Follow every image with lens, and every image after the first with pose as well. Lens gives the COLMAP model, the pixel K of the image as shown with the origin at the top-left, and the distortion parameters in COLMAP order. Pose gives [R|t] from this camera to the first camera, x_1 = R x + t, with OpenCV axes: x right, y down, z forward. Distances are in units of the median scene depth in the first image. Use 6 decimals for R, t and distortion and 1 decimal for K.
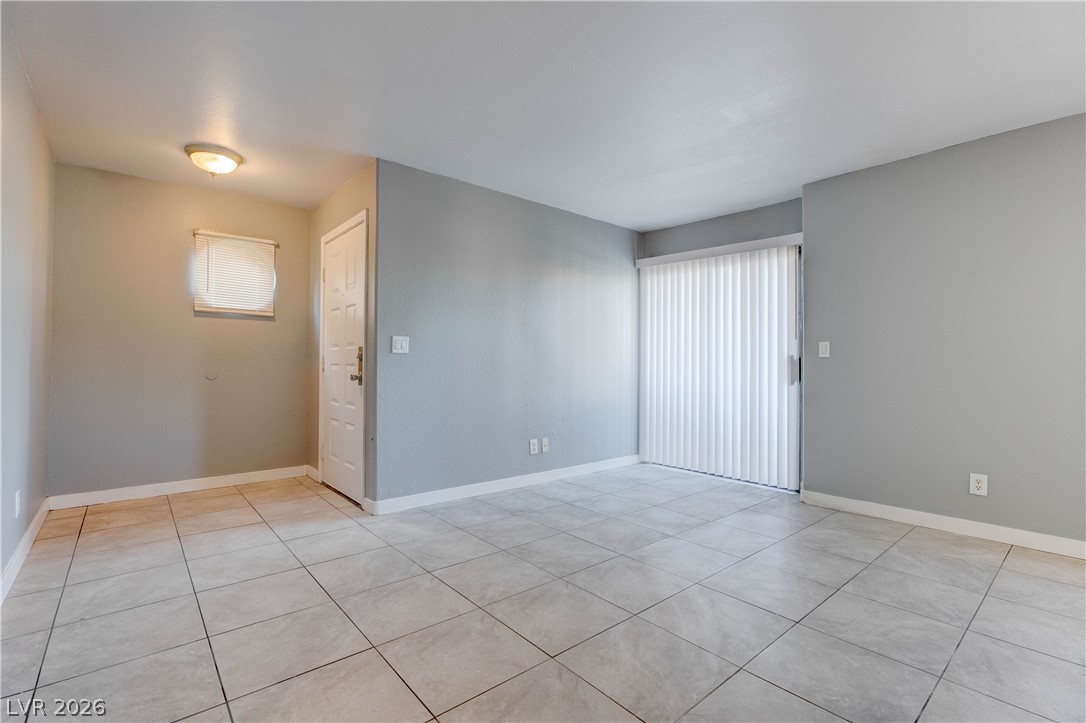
lens RADIAL K [[490.7, 0, 537.6], [0, 490.7, 357.1], [0, 0, 1]] dist [-0.026140, 0.009171]
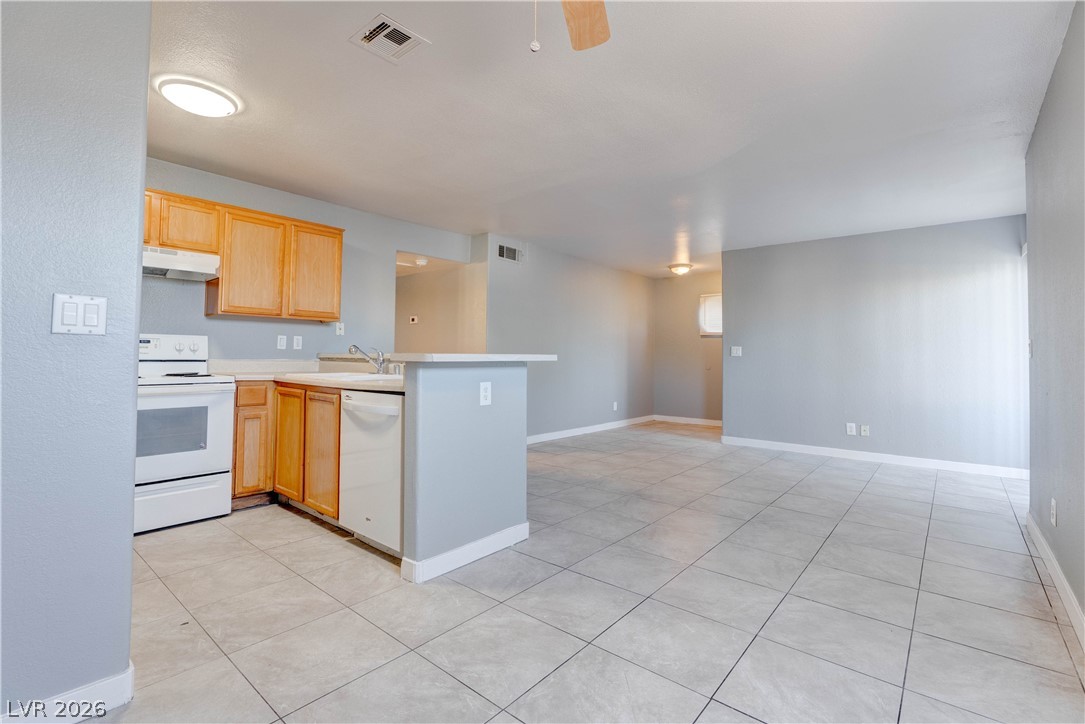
lens RADIAL K [[493.4, 0, 537.8], [0, 493.4, 340.2], [0, 0, 1]] dist [-0.012841, 0.001105]
pose [[0.161214, -0.039260, -0.986138, 1.289621], [0.004845, 0.999228, -0.038989, 0.000622], [0.986908, 0.001508, 0.161280, 0.002893]]
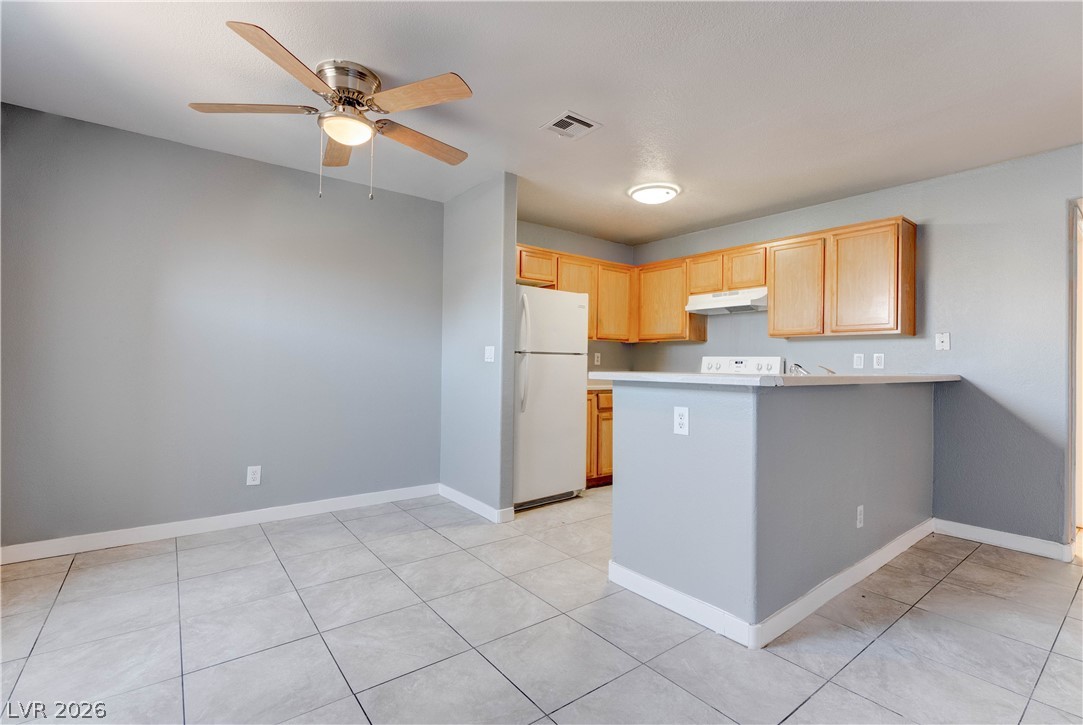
lens RADIAL K [[491.2, 0, 537.7], [0, 491.2, 361.9], [0, 0, 1]] dist [-0.028919, 0.009617]
pose [[-0.998410, -0.021664, 0.052040, 0.700921], [-0.022494, 0.999628, -0.015425, -0.008360], [-0.051687, -0.016571, -0.998526, 0.659030]]
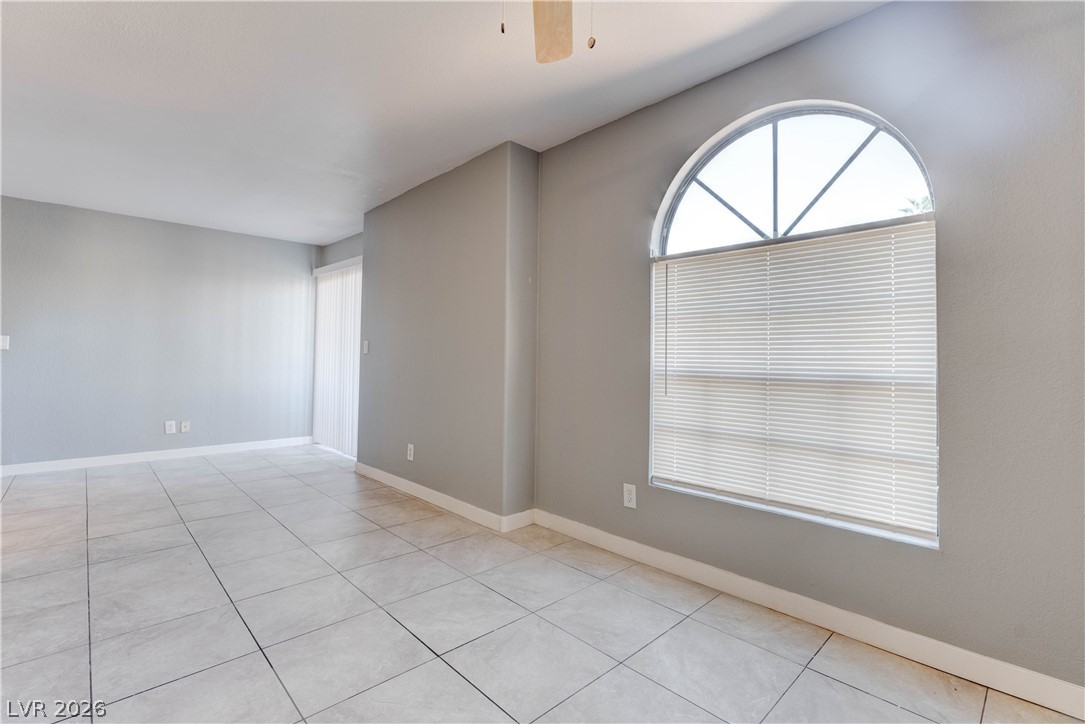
lens RADIAL K [[493.4, 0, 537.8], [0, 493.4, 340.2], [0, 0, 1]] dist [-0.012841, 0.001105]
pose [[0.998940, 0.002390, 0.045961, 0.960328], [-0.001445, 0.999787, -0.020590, -0.006650], [-0.046000, 0.020502, 0.998731, -0.271977]]
